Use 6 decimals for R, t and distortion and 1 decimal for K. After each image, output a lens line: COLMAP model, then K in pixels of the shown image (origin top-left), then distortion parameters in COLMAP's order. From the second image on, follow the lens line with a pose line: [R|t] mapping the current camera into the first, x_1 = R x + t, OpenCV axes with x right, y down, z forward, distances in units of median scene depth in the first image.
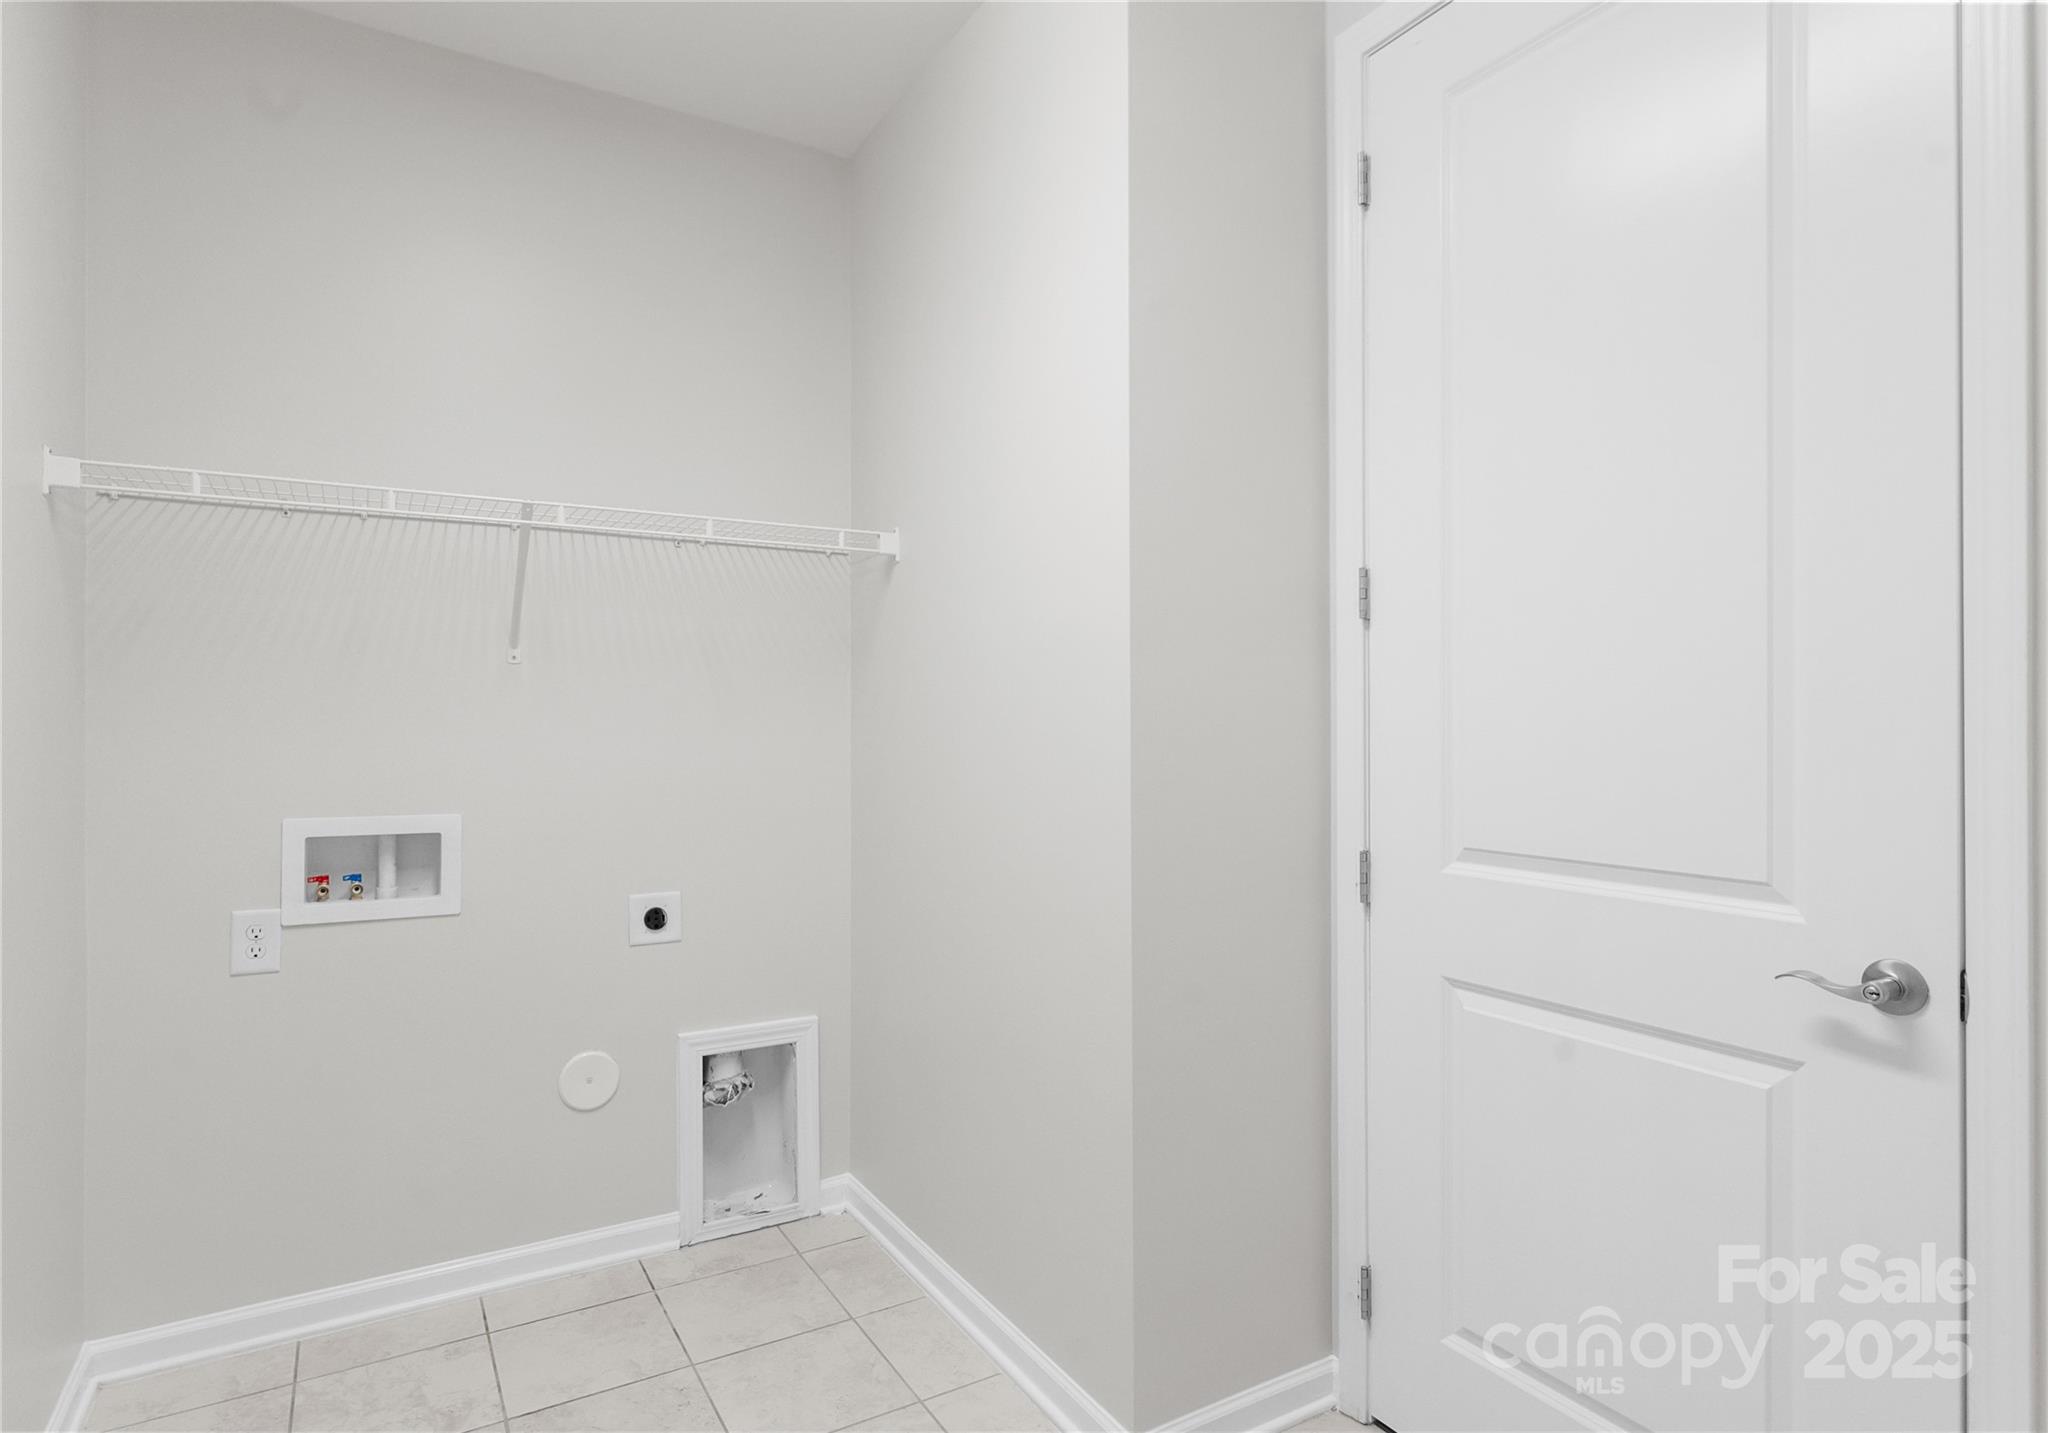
lens RADIAL K [[1130.1, 0, 1028.1], [0, 1130.1, 720.9], [0, 0, 1]] dist [0.012805, -0.004638]
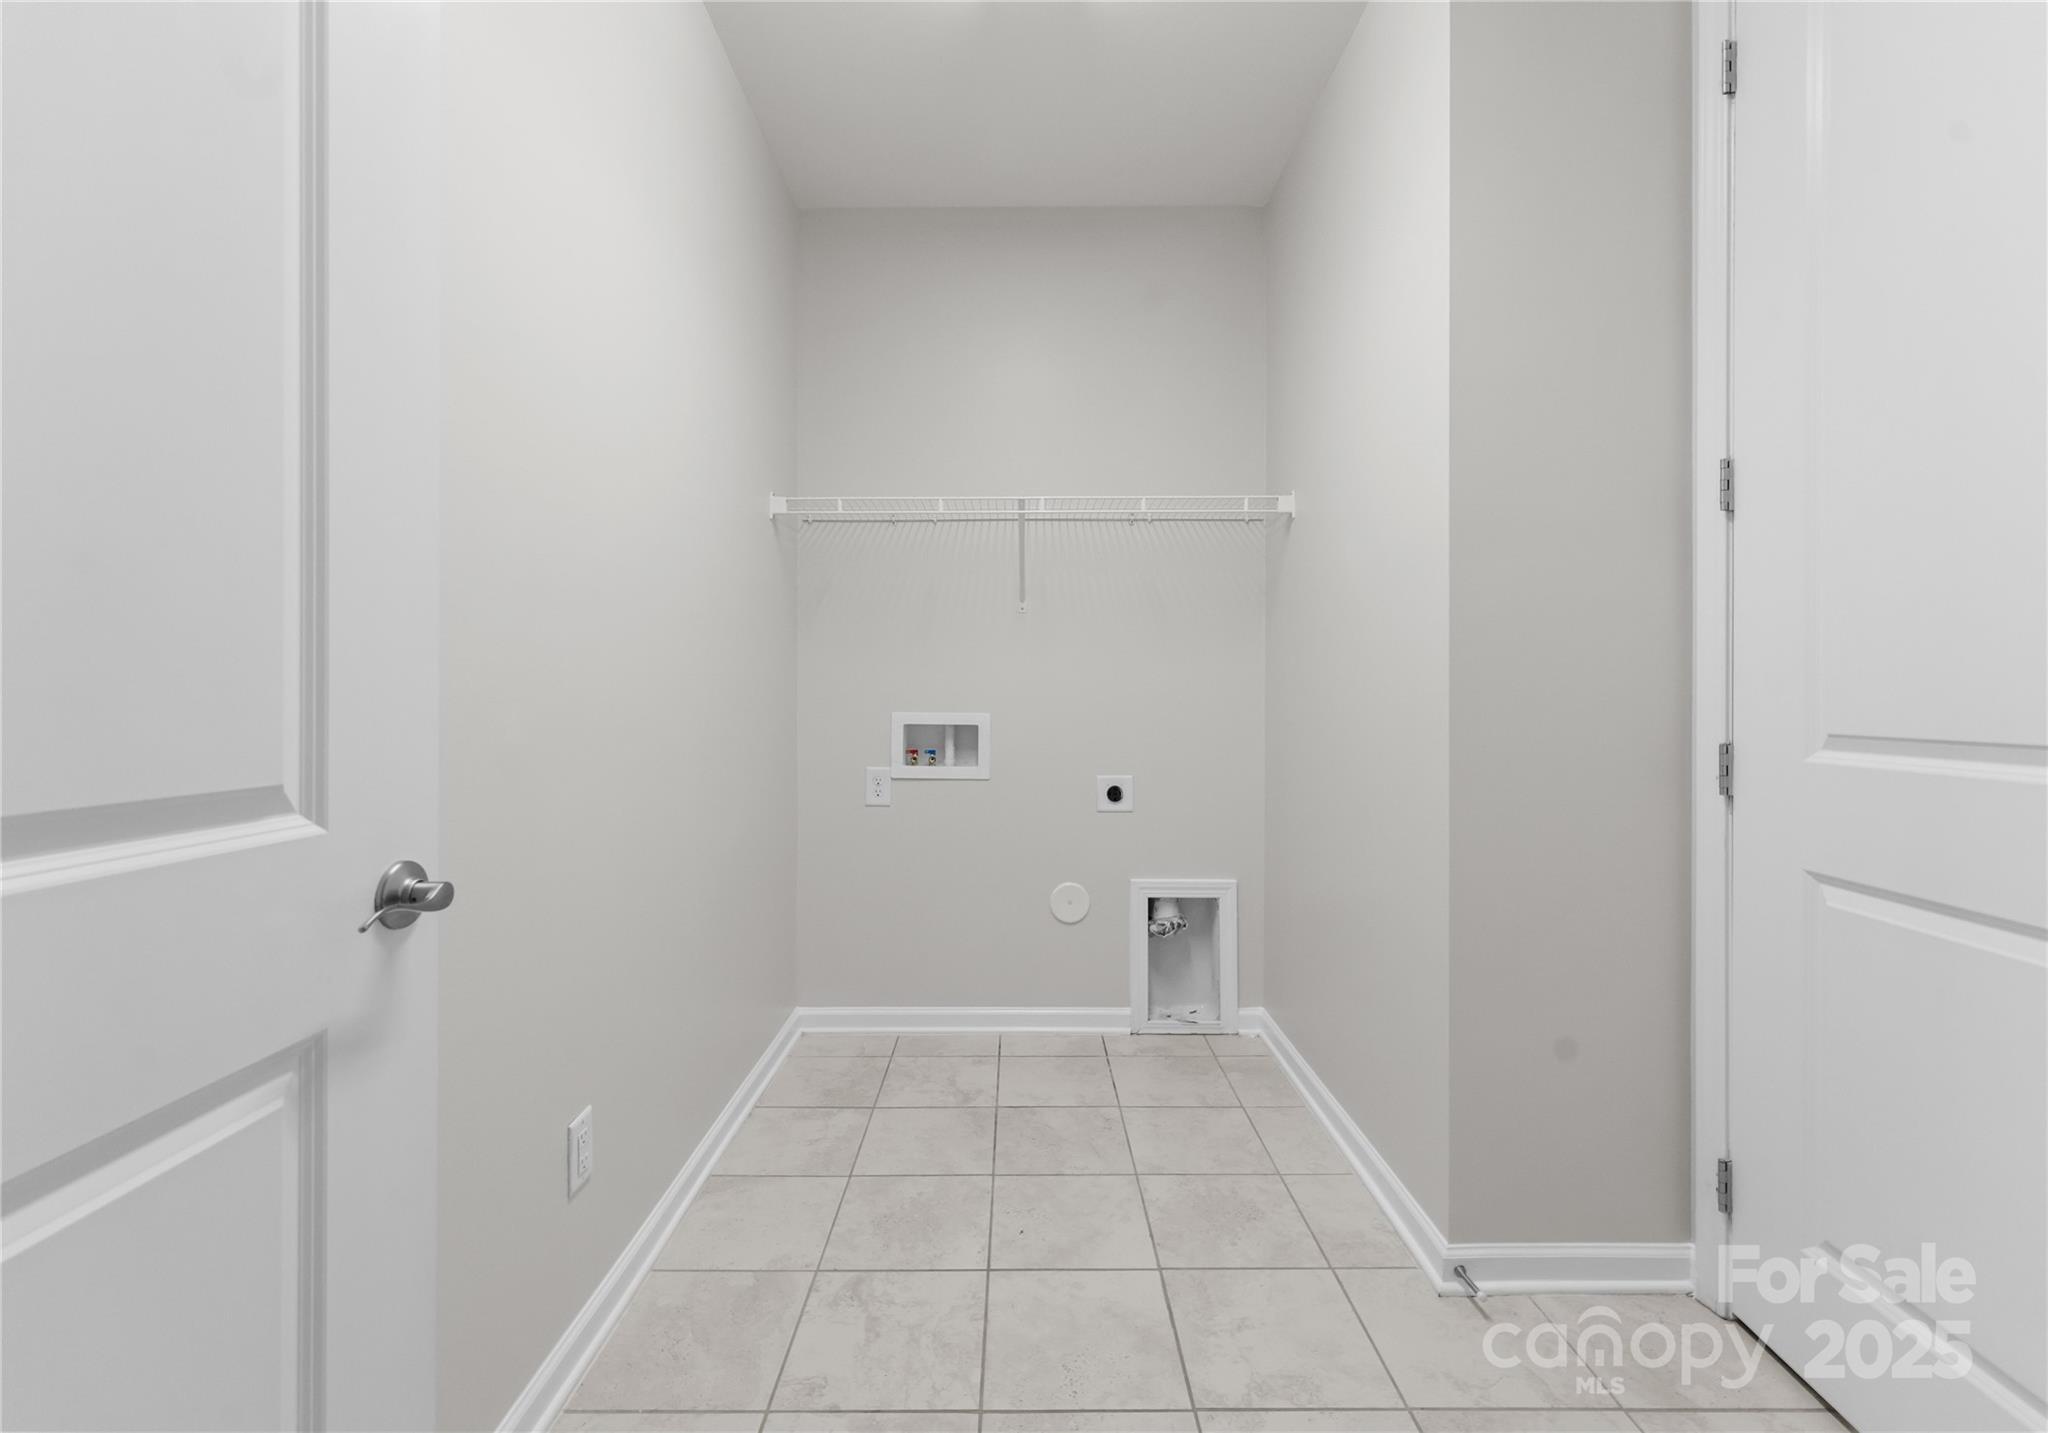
lens RADIAL K [[898.3, 0, 1021.1], [0, 898.3, 702.8], [0, 0, 1]] dist [0.011337, -0.001351]
pose [[0.855709, 0.001196, -0.517455, 0.162716], [0.000072, 0.999997, 0.002430, 0.069577], [0.517457, -0.002117, 0.855707, -0.000776]]
